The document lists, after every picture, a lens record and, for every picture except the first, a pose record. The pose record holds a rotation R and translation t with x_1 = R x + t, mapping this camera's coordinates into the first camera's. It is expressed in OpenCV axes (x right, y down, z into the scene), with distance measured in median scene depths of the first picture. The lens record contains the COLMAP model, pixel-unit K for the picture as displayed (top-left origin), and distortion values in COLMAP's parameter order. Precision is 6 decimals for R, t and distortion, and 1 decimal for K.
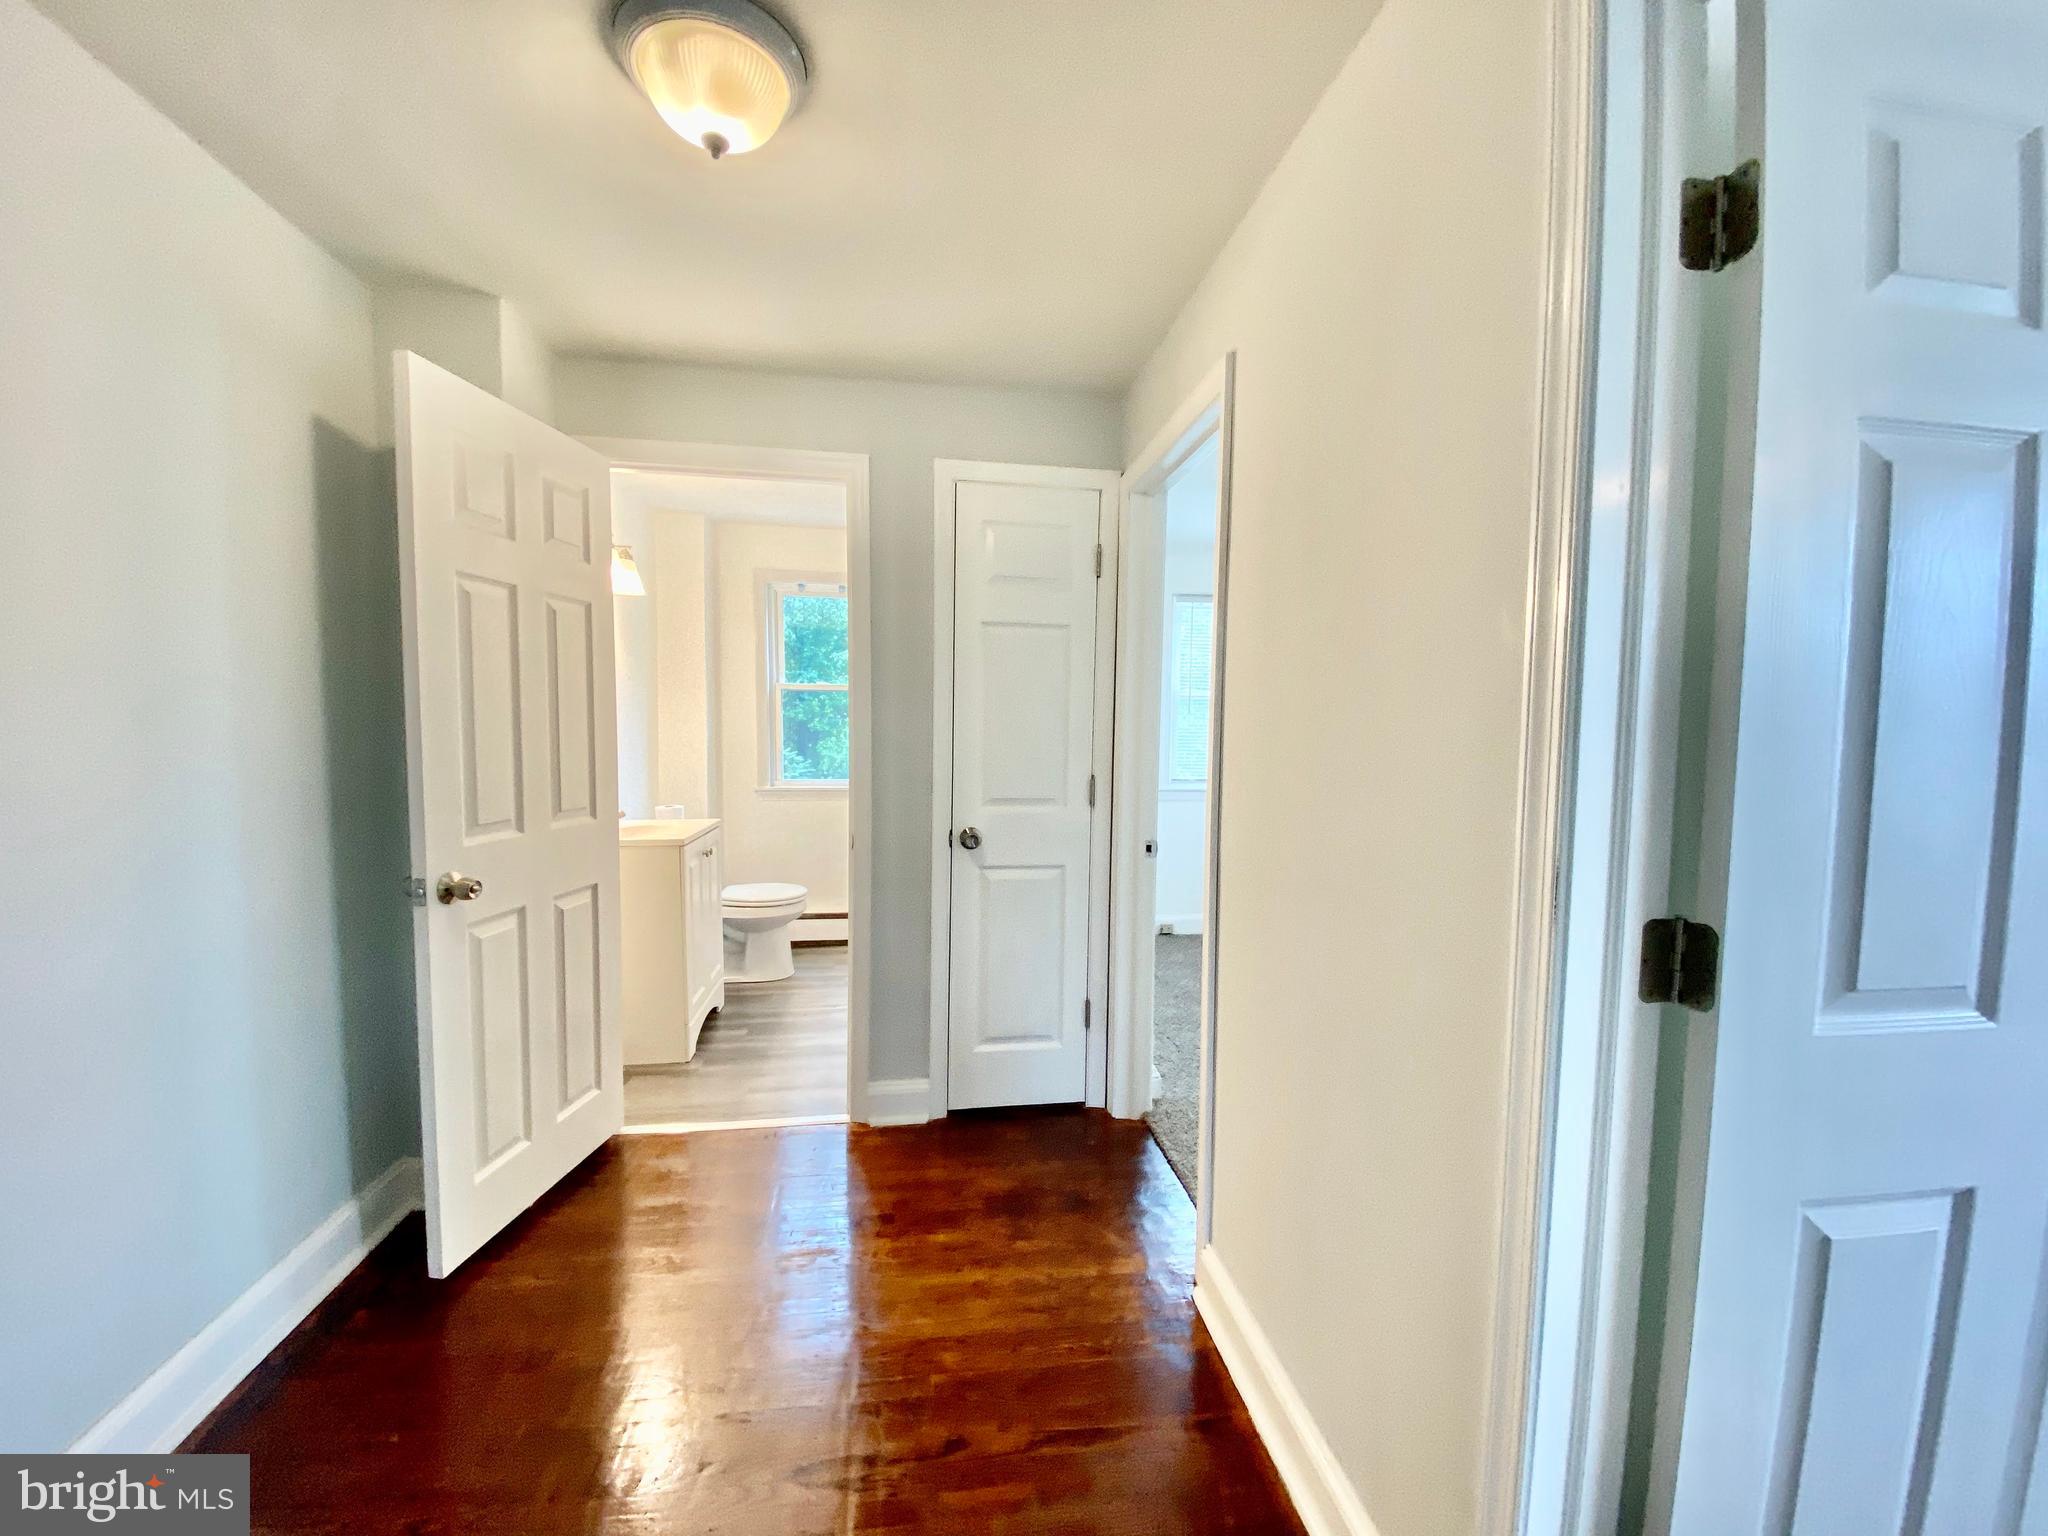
lens RADIAL K [[825.0, 0, 1018.2], [0, 825.0, 773.5], [0, 0, 1]] dist [0.012203, -0.014359]
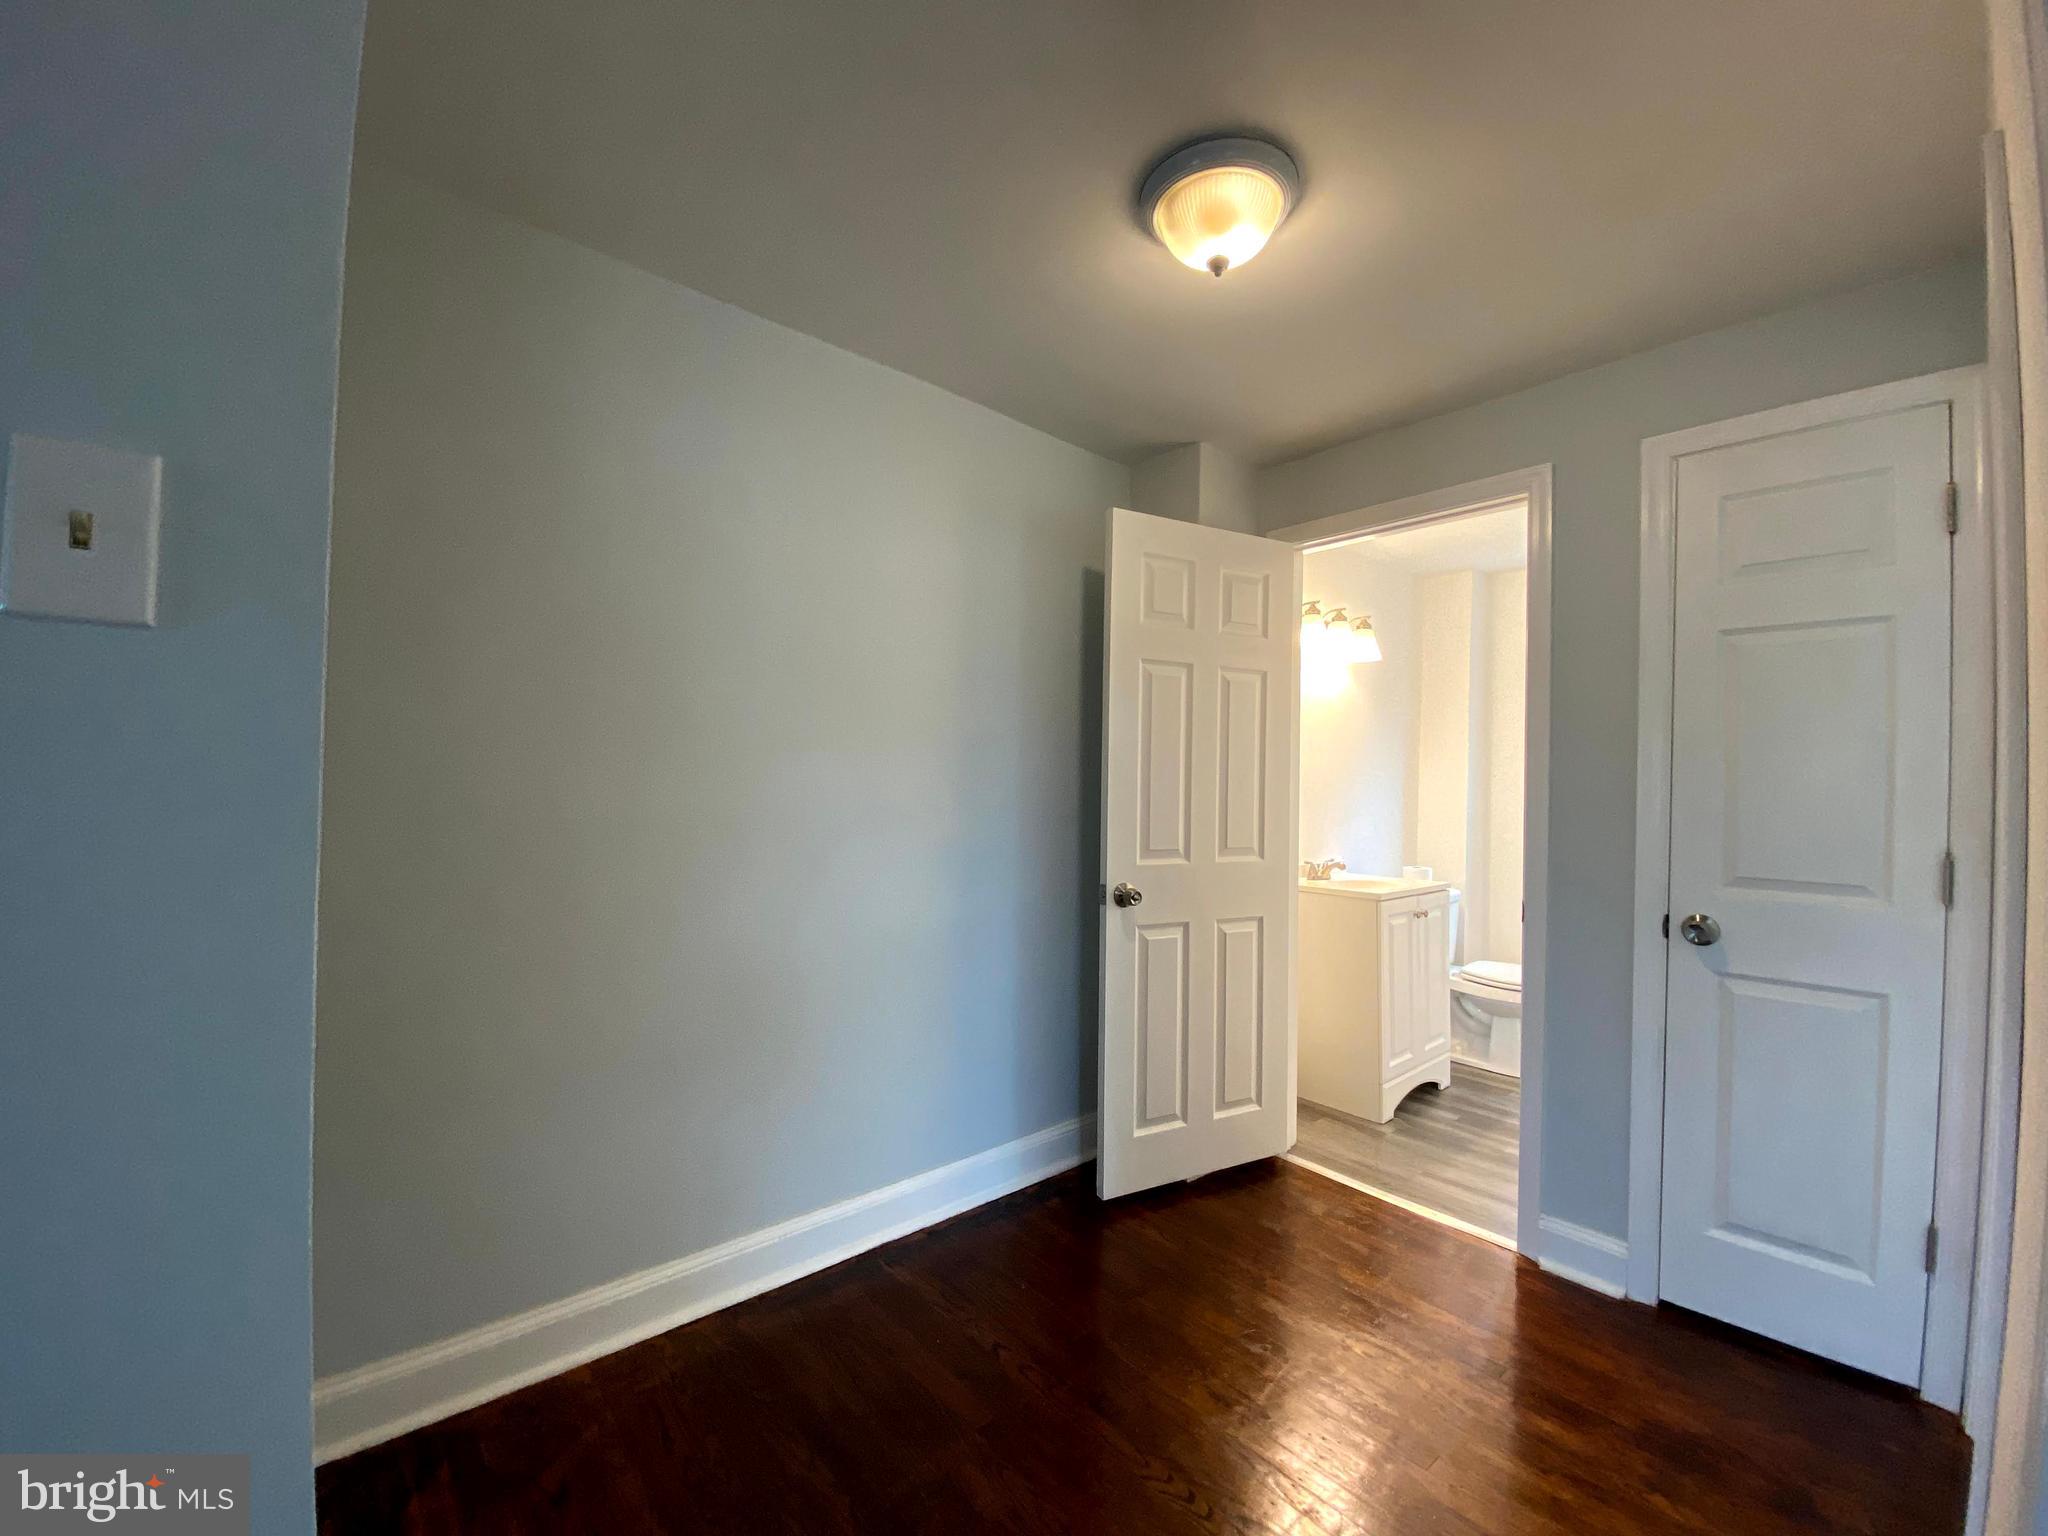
lens RADIAL K [[825.0, 0, 1018.2], [0, 825.0, 773.5], [0, 0, 1]] dist [0.012203, -0.014359]
pose [[0.555734, -0.006698, -0.831334, 0.214223], [-0.063795, 0.996676, -0.050676, 0.015677], [0.828909, 0.081197, 0.553459, 0.085228]]
